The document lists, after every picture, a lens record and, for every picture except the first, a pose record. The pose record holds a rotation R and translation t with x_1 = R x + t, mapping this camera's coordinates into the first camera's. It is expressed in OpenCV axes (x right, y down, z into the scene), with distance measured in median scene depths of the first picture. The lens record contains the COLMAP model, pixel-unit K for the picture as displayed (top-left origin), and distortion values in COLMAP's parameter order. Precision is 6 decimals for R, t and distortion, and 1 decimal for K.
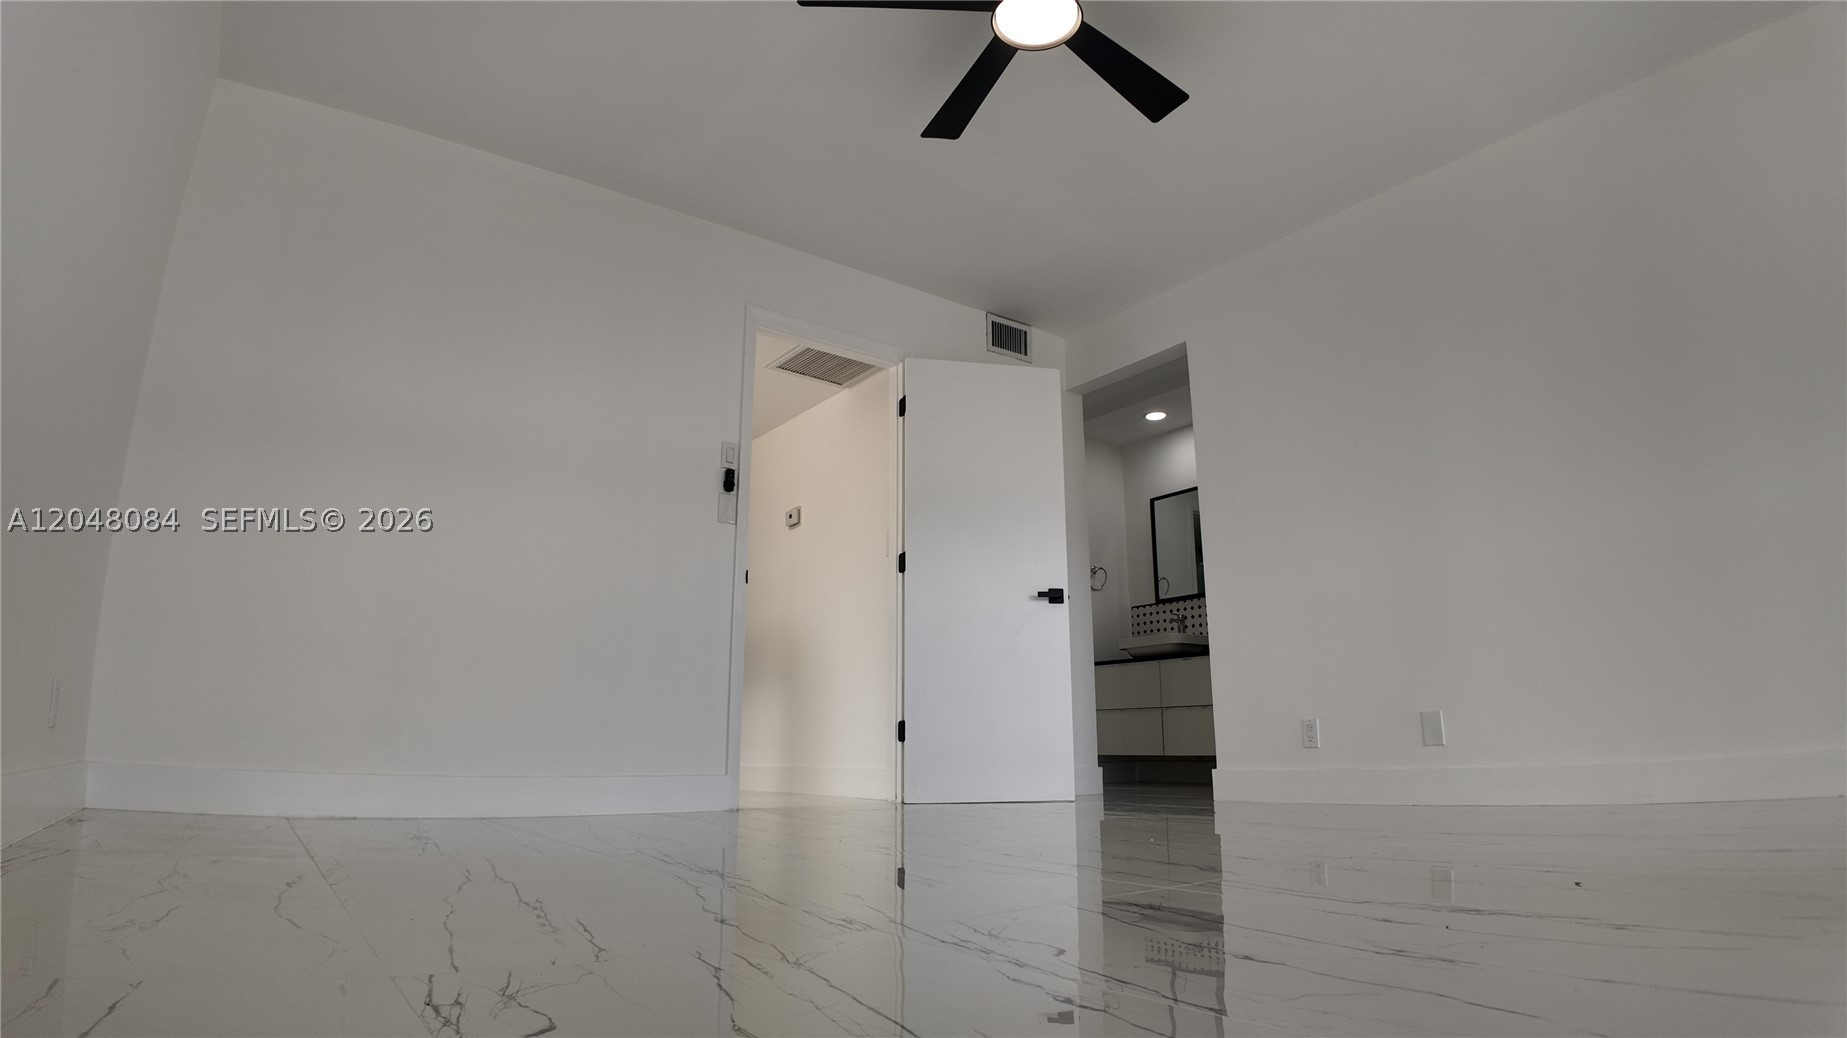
lens RADIAL K [[978.1, 0, 929.7], [0, 978.1, 514.4], [0, 0, 1]] dist [-0.073117, -0.034617]
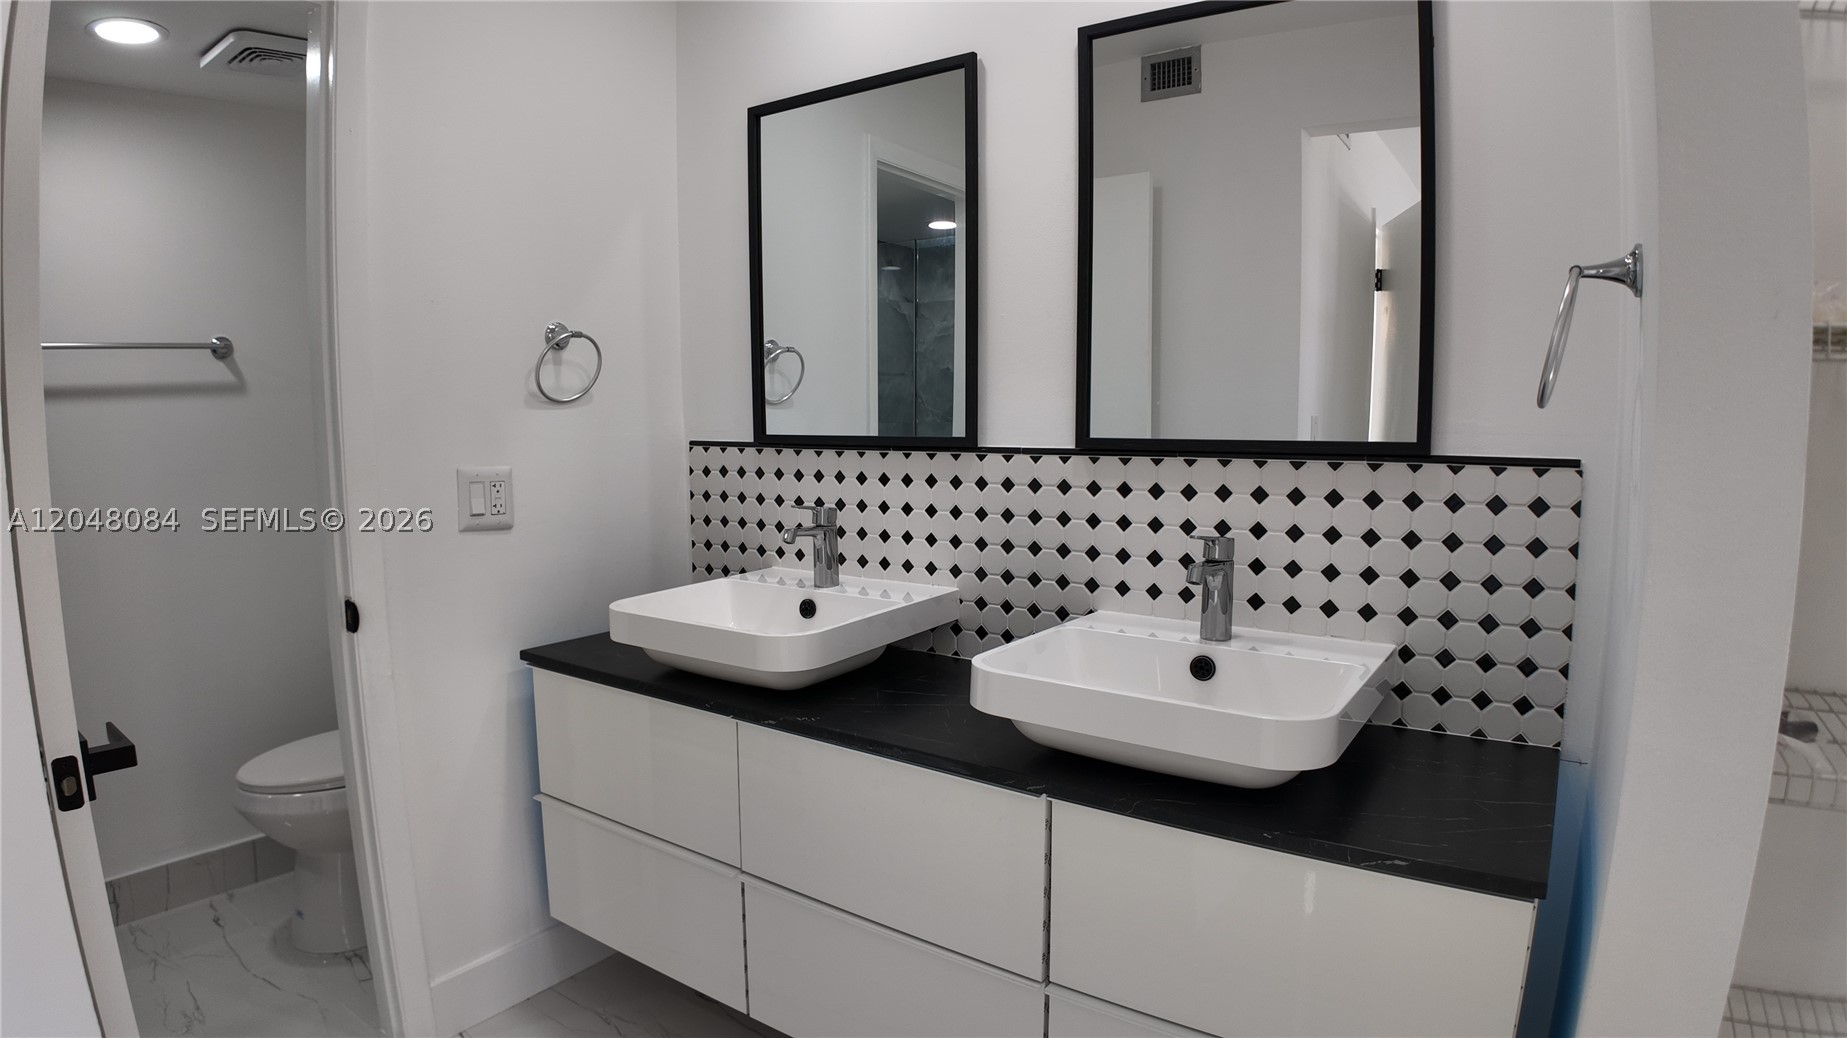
lens RADIAL K [[978.1, 0, 929.7], [0, 978.1, 514.4], [0, 0, 1]] dist [-0.073117, -0.034617]
pose [[0.947147, -0.040899, 0.318181, 0.206334], [-0.070268, 0.941303, 0.330167, 0.000871], [-0.313008, -0.335075, 0.888679, 0.769984]]
